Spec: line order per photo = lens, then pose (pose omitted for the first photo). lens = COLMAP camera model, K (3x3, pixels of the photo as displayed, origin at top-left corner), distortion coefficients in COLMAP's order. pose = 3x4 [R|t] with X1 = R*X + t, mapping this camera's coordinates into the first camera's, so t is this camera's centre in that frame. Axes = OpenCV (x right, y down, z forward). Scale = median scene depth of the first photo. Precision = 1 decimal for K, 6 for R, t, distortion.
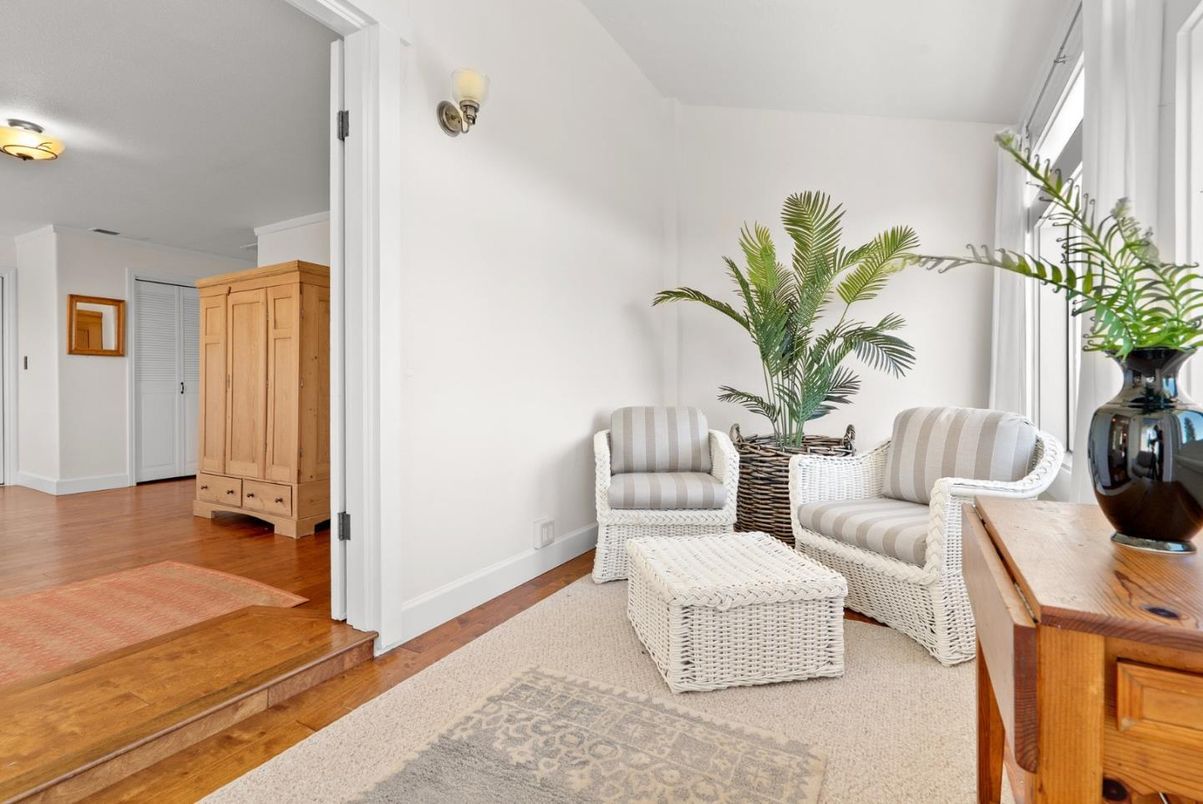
lens RADIAL K [[558.3, 0, 603.1], [0, 558.3, 384.1], [0, 0, 1]] dist [-0.002847, 0.001504]
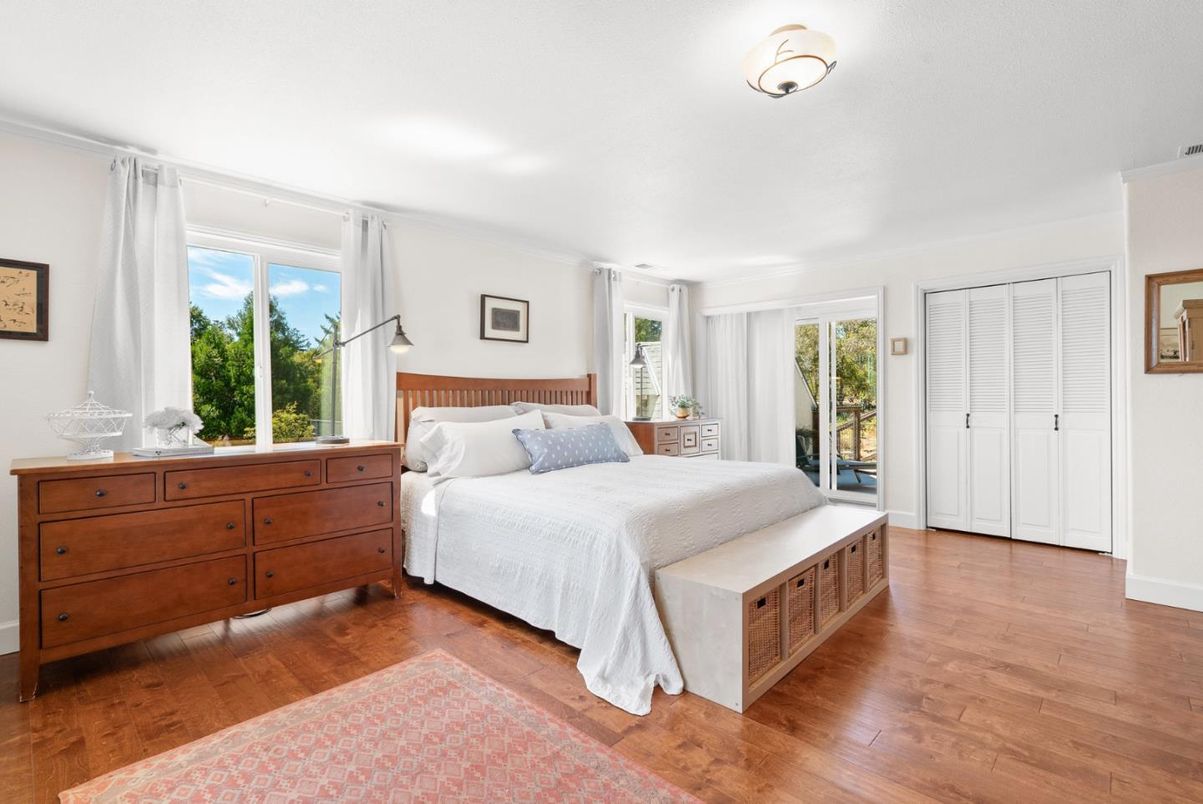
lens RADIAL K [[558.3, 0, 606.0], [0, 558.3, 404.4], [0, 0, 1]] dist [-0.002847, 0.001504]
pose [[-0.245406, 0.011873, -0.969348, -0.266438], [0.004729, 0.999928, 0.011050, -0.036705], [0.969409, -0.001872, -0.245444, 0.697385]]
